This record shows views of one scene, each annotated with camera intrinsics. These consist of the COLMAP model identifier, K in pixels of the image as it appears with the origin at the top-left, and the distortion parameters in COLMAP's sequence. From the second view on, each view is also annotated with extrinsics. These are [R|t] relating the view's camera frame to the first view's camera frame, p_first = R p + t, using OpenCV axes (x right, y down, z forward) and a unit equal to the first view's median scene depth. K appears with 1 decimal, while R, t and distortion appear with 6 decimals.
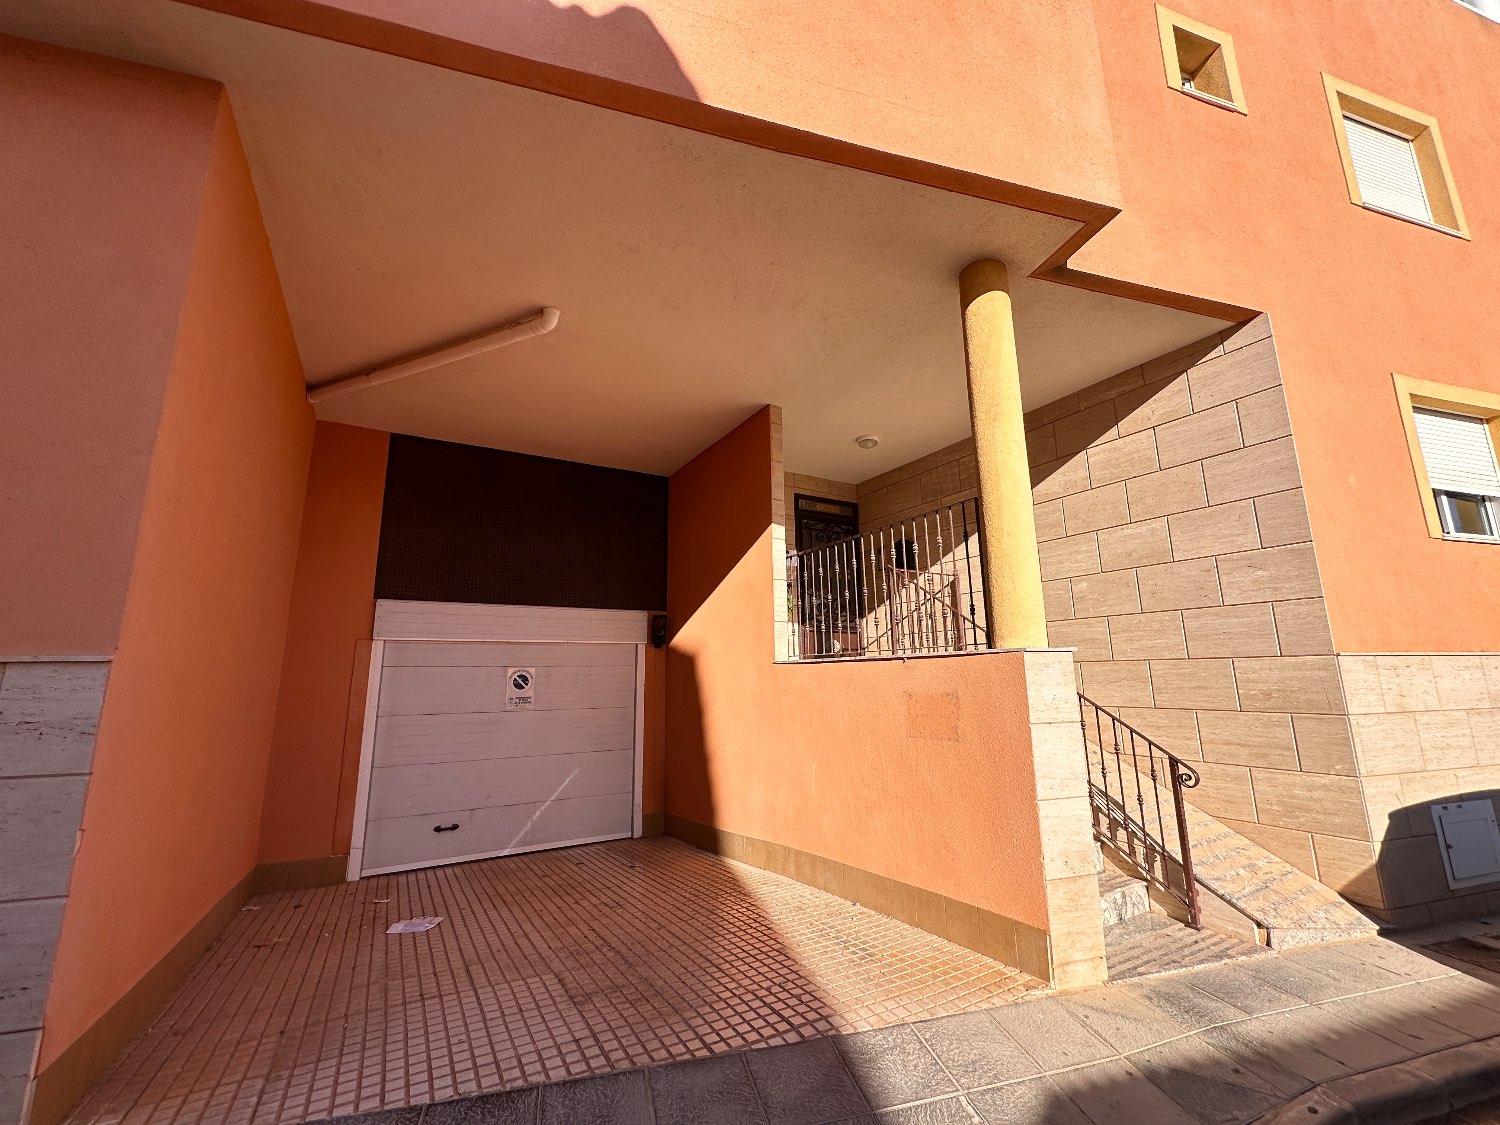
lens RADIAL K [[600.1, 0, 748.6], [0, 600.1, 565.4], [0, 0, 1]] dist [-0.003273, -0.000126]
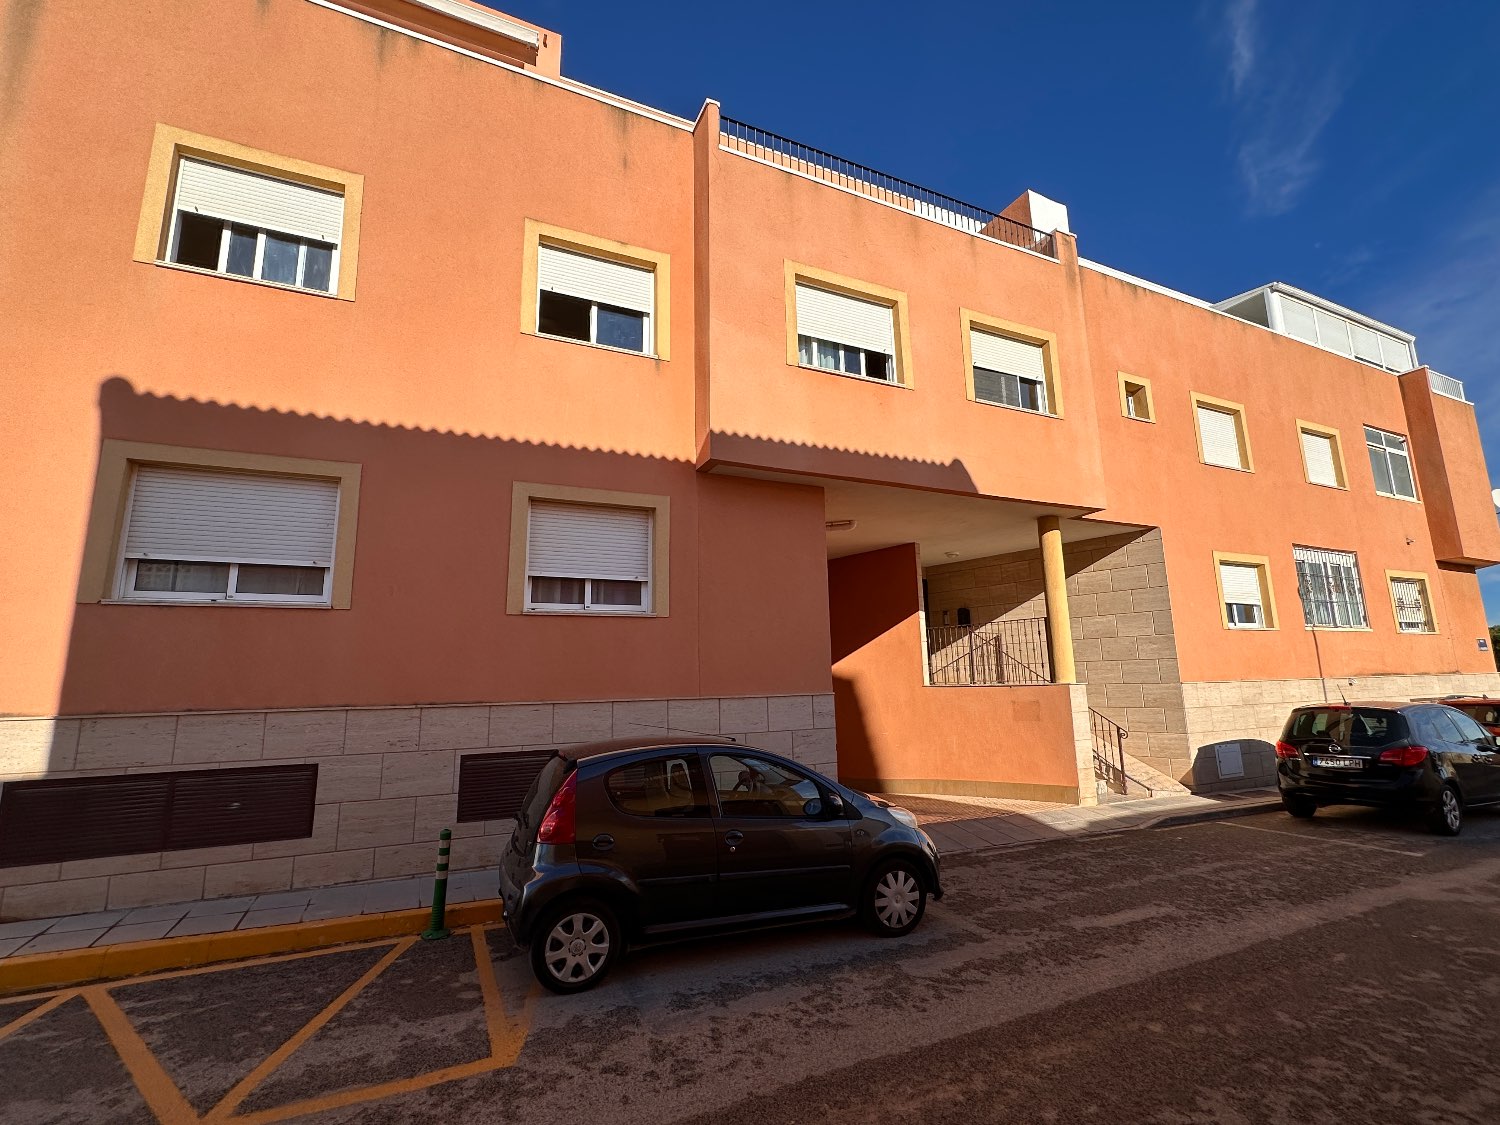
lens RADIAL K [[696.4, 0, 749.6], [0, 696.4, 560.9], [0, 0, 1]] dist [-0.000067, -0.000003]
pose [[0.987085, 0.020190, 0.158919, -1.166047], [-0.021455, 0.999750, 0.006246, -0.318061], [-0.158753, -0.009575, 0.987272, -1.463755]]
